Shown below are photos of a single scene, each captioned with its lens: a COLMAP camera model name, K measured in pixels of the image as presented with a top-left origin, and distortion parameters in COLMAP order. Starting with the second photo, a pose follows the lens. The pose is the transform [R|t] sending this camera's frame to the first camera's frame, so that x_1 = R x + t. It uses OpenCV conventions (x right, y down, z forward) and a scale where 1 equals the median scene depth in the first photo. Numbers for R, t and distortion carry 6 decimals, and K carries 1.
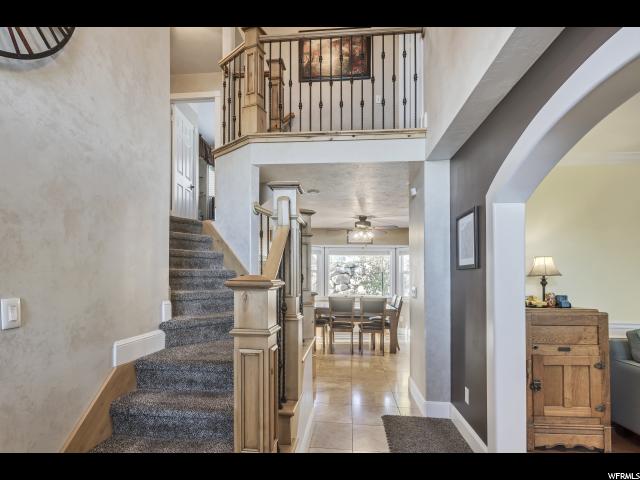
lens RADIAL K [[335.3, 0, 317.4], [0, 335.3, 236.3], [0, 0, 1]] dist [0.027931, -0.023435]
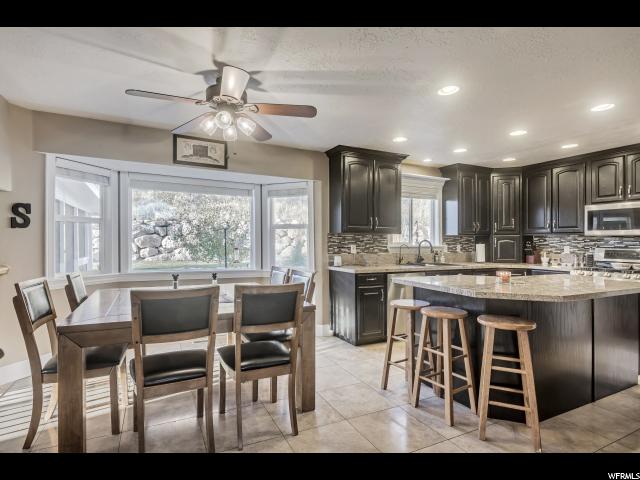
lens RADIAL K [[335.3, 0, 317.4], [0, 335.3, 236.3], [0, 0, 1]] dist [0.027931, -0.023435]
pose [[0.856101, 0.001702, 0.516806, 0.006813], [-0.058733, 0.993836, 0.094019, 0.032193], [-0.513461, -0.110844, 0.850924, 0.224447]]
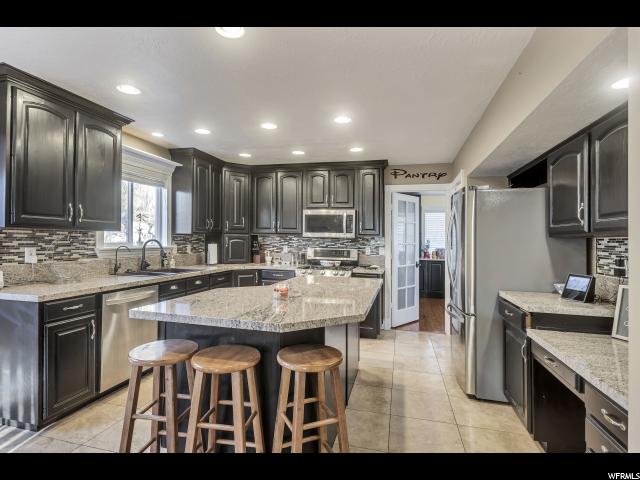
lens RADIAL K [[335.3, 0, 317.4], [0, 335.3, 236.3], [0, 0, 1]] dist [0.027931, -0.023435]
pose [[0.177639, 0.001043, 0.984095, 0.043545], [-0.136148, 0.990409, 0.023526, 0.035709], [-0.974632, -0.138161, 0.176077, 0.287837]]
